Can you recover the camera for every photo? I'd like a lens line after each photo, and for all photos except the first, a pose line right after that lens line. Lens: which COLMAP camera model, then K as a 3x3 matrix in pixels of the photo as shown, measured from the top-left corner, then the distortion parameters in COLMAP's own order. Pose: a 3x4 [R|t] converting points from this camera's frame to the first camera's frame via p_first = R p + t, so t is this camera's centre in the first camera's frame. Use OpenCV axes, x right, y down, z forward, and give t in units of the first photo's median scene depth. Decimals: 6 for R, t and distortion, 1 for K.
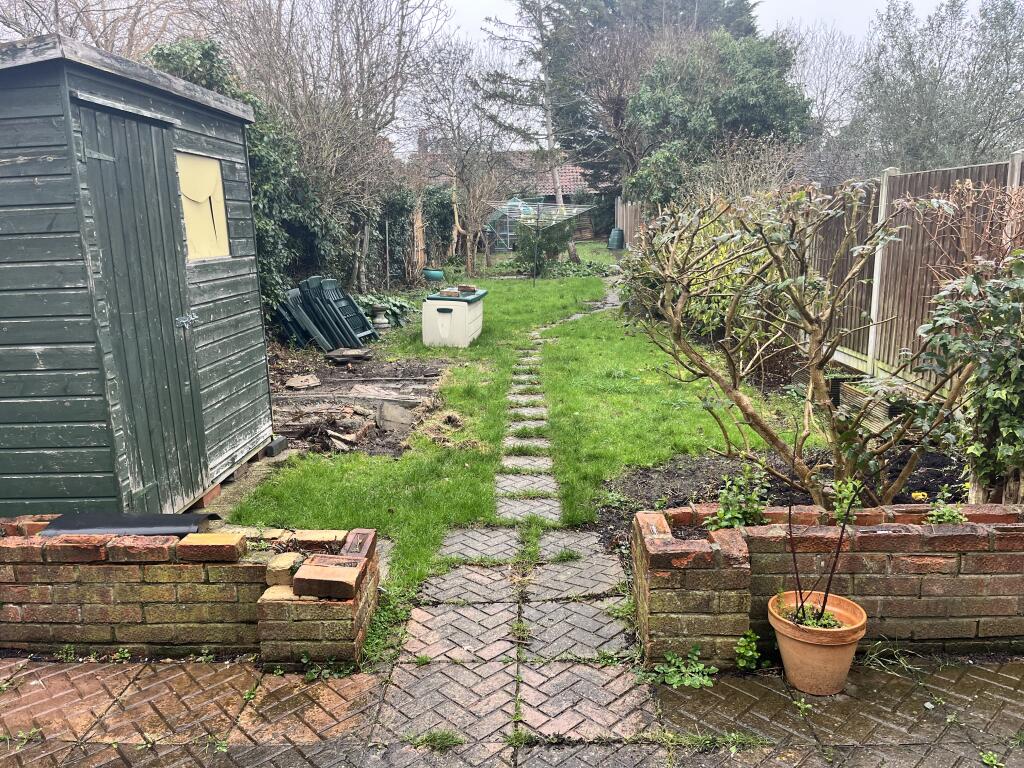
lens RADIAL K [[782.3, 0, 508.8], [0, 782.3, 383.5], [0, 0, 1]] dist [0.041340, -0.047287]
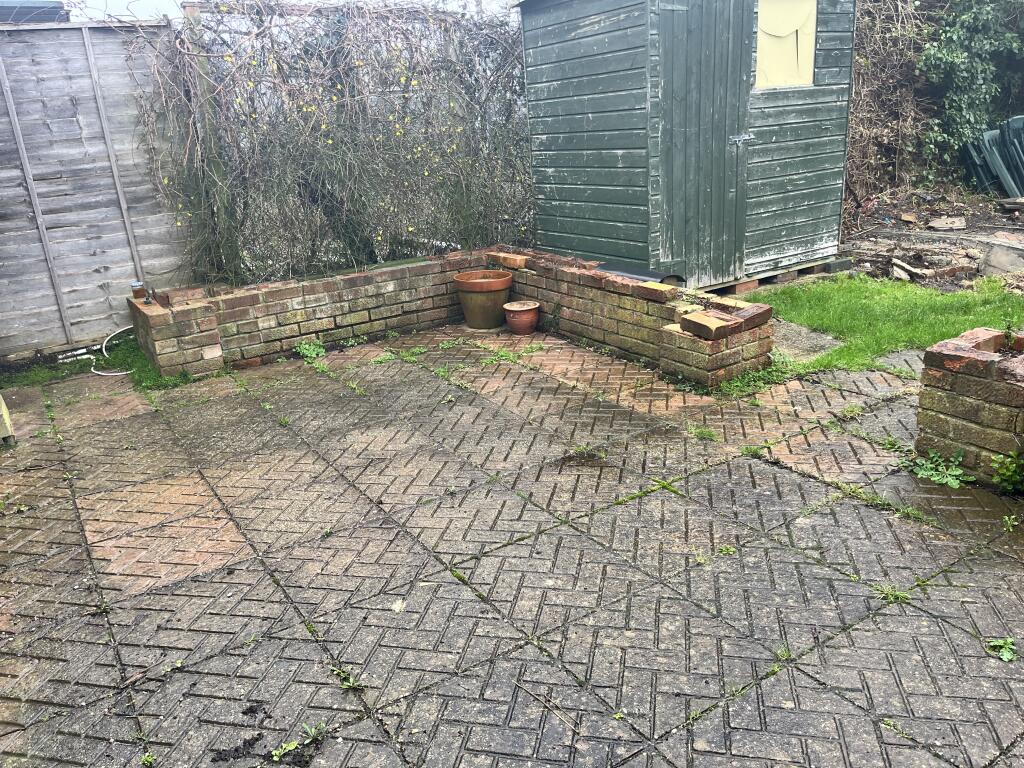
lens RADIAL K [[782.3, 0, 510.4], [0, 782.3, 385.8], [0, 0, 1]] dist [0.041340, -0.047287]
pose [[0.571448, 0.250839, -0.781363, 0.545533], [-0.112411, 0.967091, 0.228251, 0.065936], [0.812903, -0.042600, 0.580839, -0.052327]]
